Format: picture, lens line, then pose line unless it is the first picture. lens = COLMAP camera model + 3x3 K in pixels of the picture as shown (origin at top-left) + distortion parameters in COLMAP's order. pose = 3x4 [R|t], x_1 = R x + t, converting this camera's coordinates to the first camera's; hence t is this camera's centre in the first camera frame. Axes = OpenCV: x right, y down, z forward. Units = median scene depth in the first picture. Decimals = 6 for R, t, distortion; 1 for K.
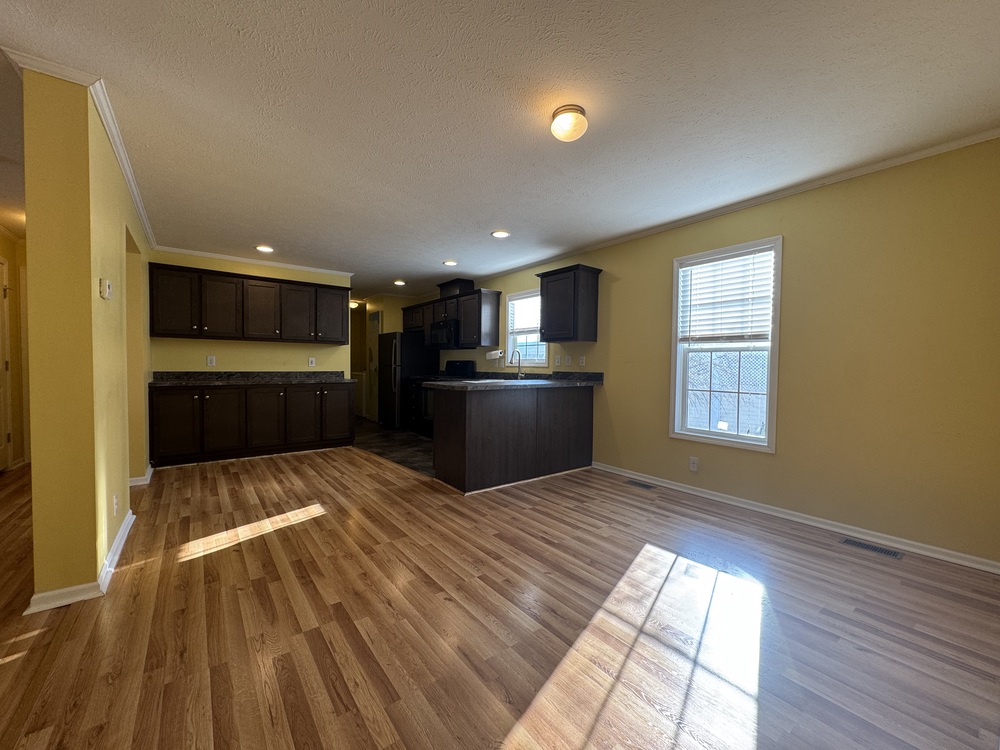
lens RADIAL K [[400.4, 0, 499.1], [0, 400.4, 375.8], [0, 0, 1]] dist [-0.004117, 0.000537]
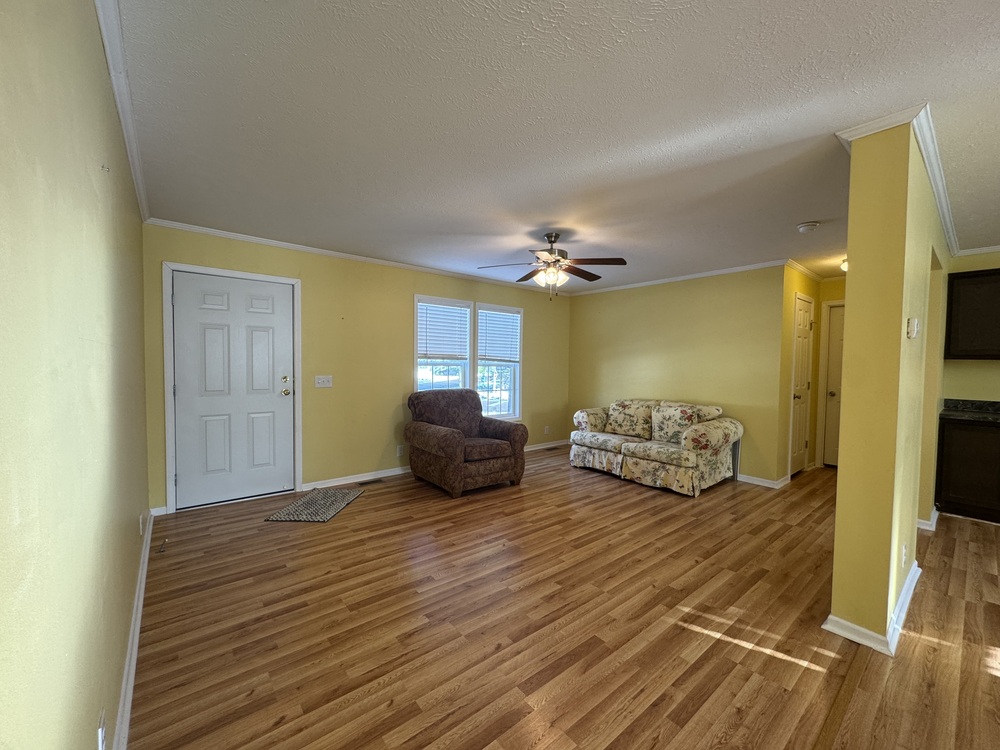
lens RADIAL K [[400.4, 0, 498.1], [0, 400.4, 378.0], [0, 0, 1]] dist [-0.004117, 0.000537]
pose [[0.034035, 0.027212, -0.999050, -0.054149], [-0.040907, 0.998829, 0.025813, -0.055010], [0.998583, 0.039989, 0.035109, 0.002309]]
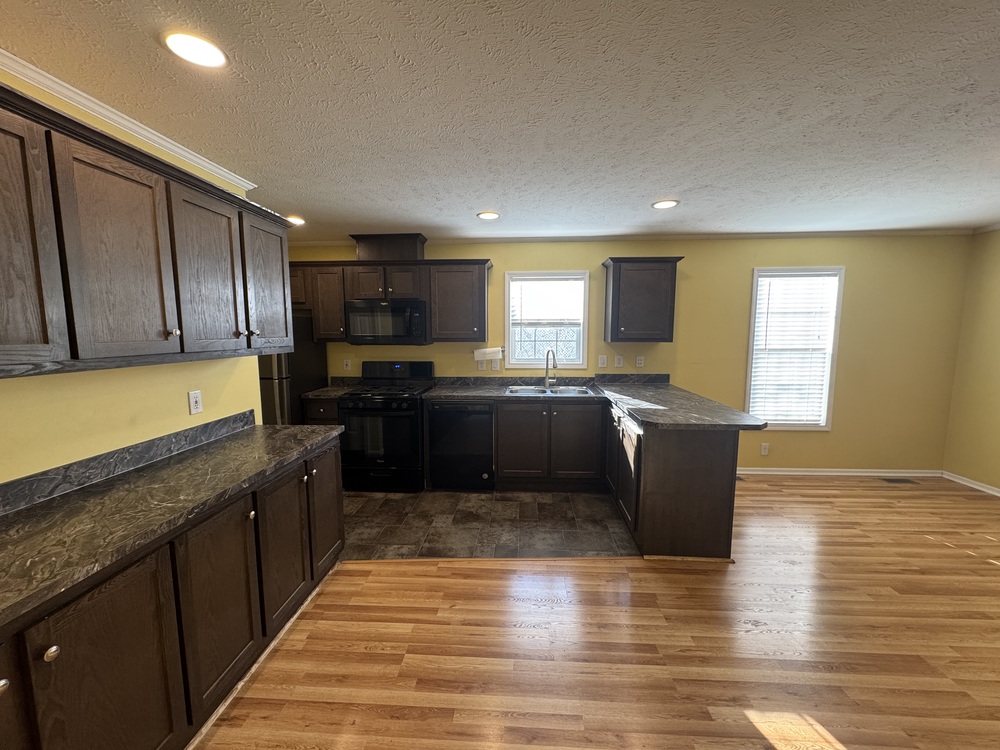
lens RADIAL K [[400.4, 0, 498.5], [0, 400.4, 376.5], [0, 0, 1]] dist [-0.004117, 0.000537]
pose [[0.655601, -0.101200, 0.748296, -0.988982], [0.032405, 0.993836, 0.106017, -0.158217], [-0.754412, -0.045256, 0.654839, 0.929384]]
